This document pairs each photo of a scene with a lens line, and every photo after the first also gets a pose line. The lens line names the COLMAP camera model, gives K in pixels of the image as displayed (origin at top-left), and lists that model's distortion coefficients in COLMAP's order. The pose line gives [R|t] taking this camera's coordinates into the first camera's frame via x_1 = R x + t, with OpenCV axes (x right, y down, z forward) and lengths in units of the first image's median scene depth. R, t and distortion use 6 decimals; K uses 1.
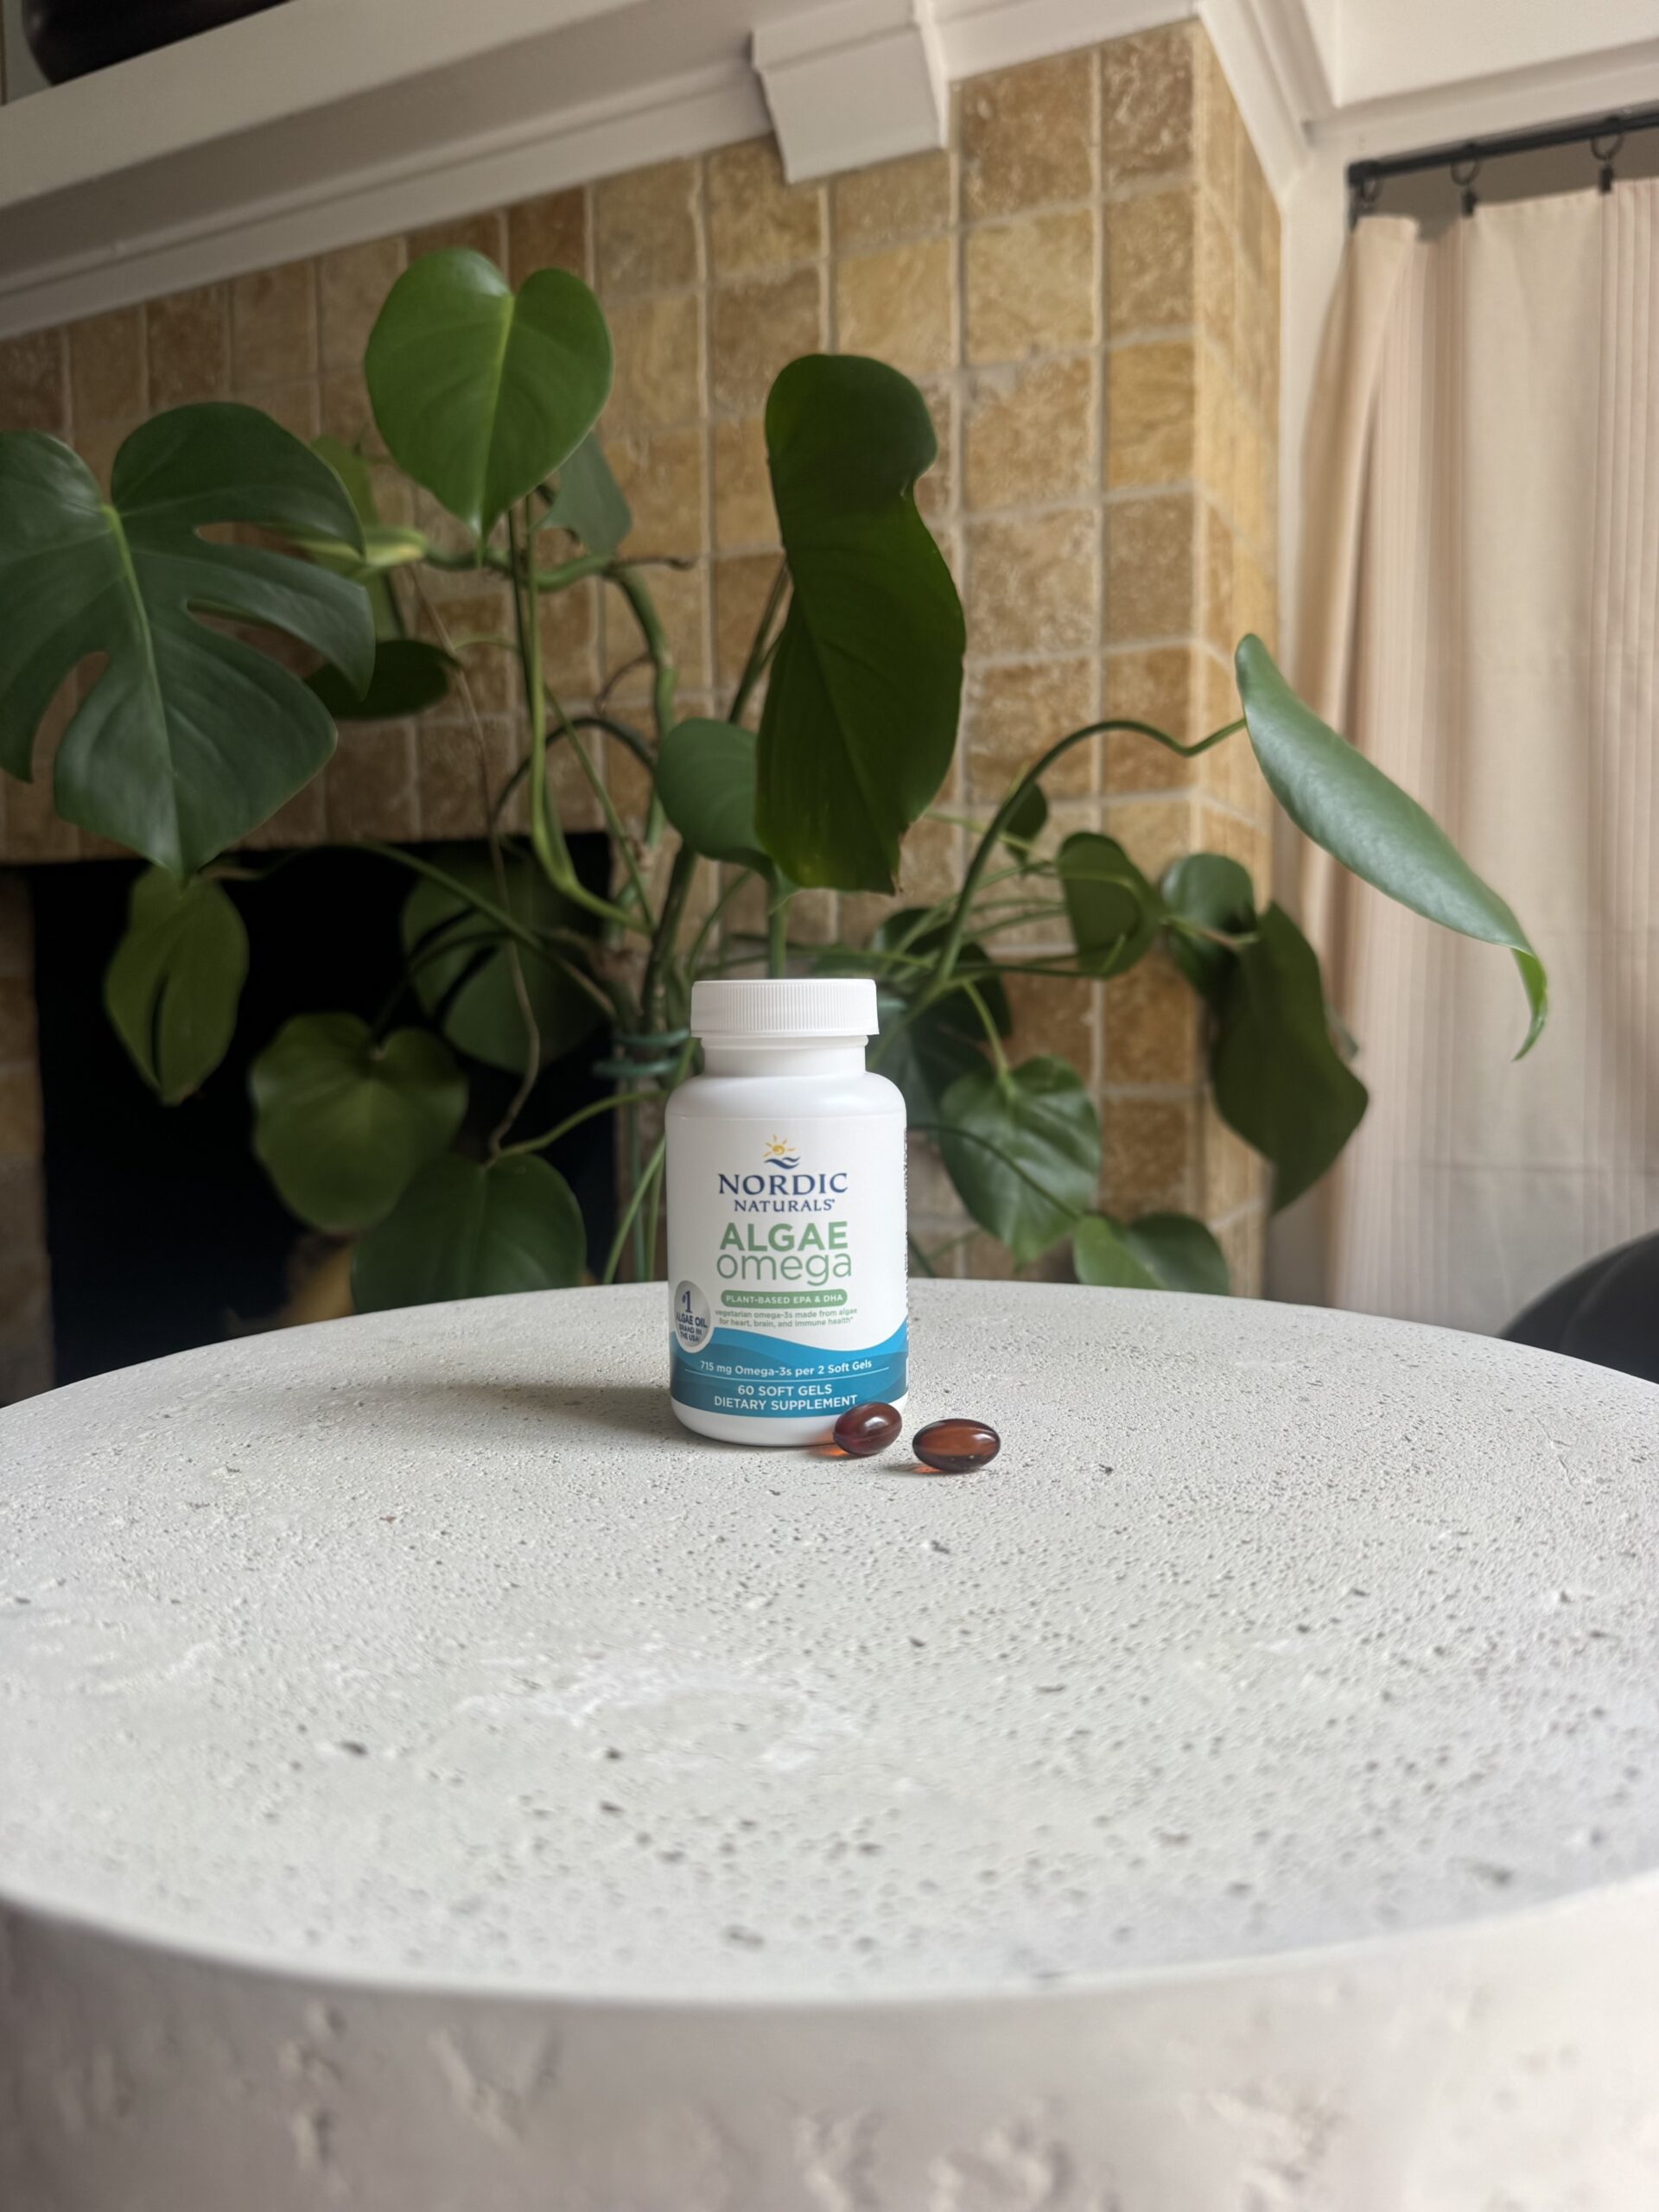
lens RADIAL K [[1637.3, 0, 854.6], [0, 1637.3, 1028.5], [0, 0, 1]] dist [0.104687, -0.000897]
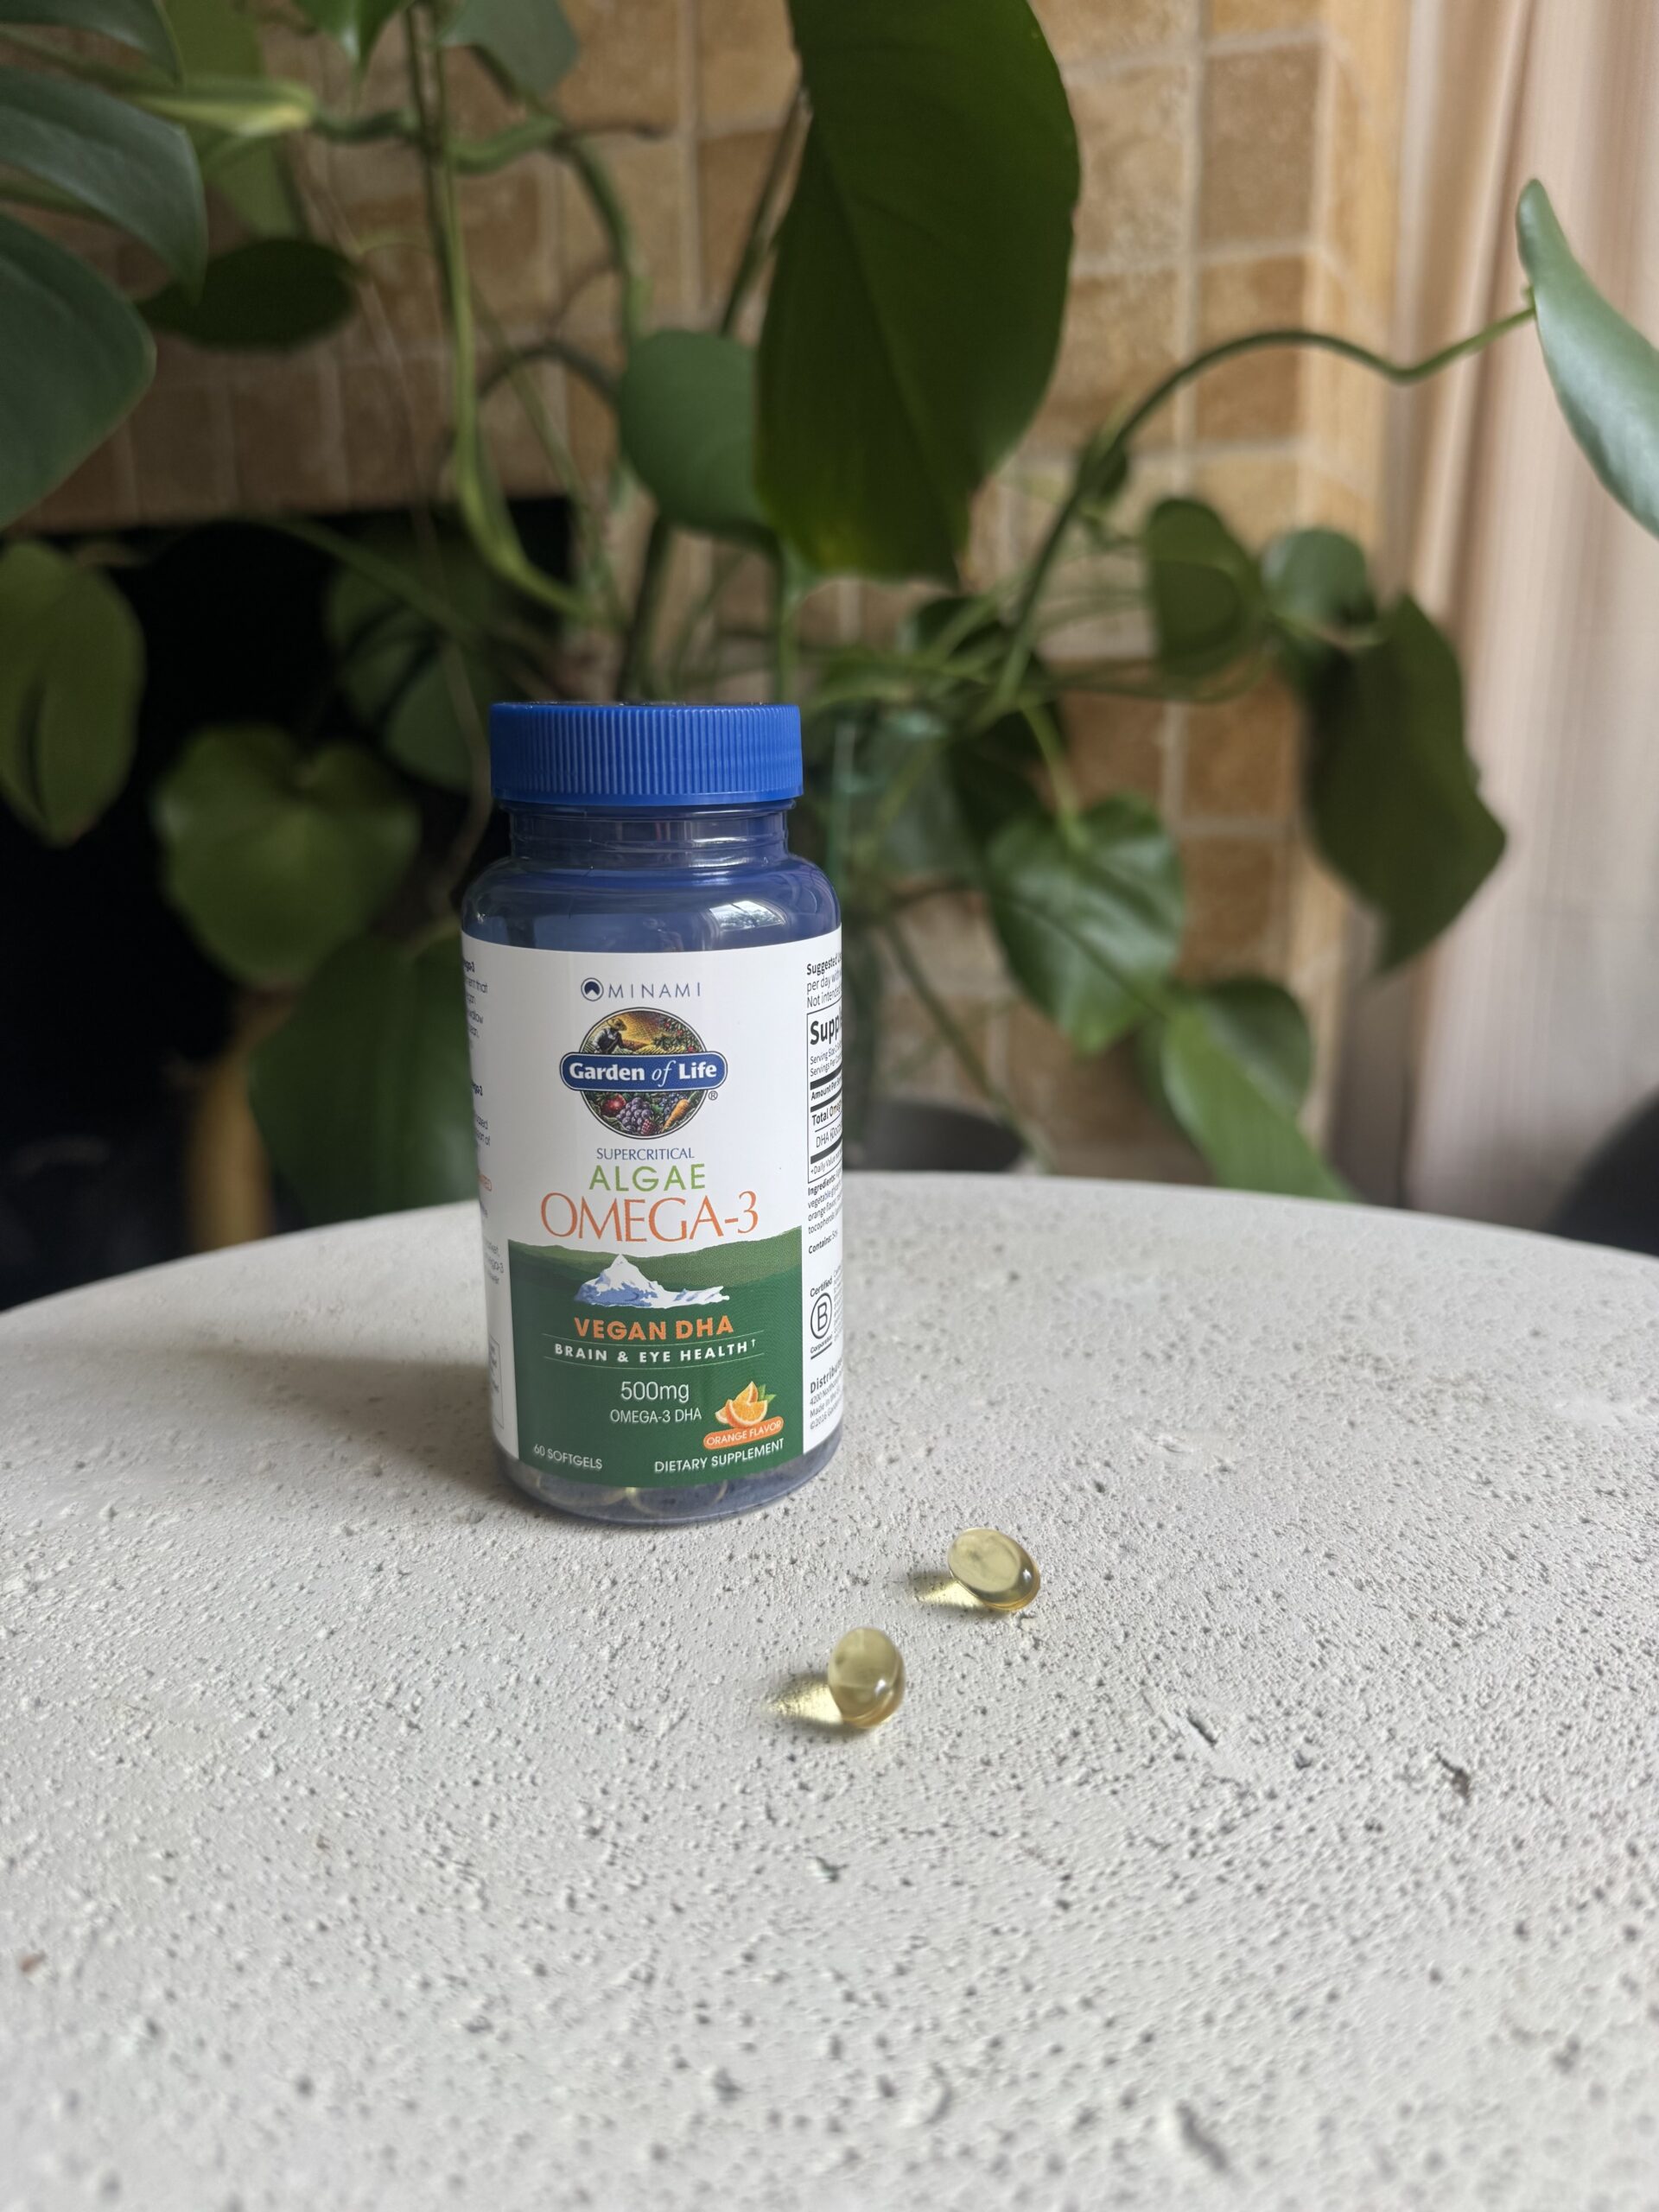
lens RADIAL K [[1682.8, 0, 829.5], [0, 1682.8, 1106.0], [0, 0, 1]] dist [-0.056071, 0.006798]
pose [[0.999940, 0.002849, -0.010611, -0.038677], [-0.000326, 0.973054, 0.230576, -0.059229], [0.010982, -0.230559, 0.972996, 0.488403]]
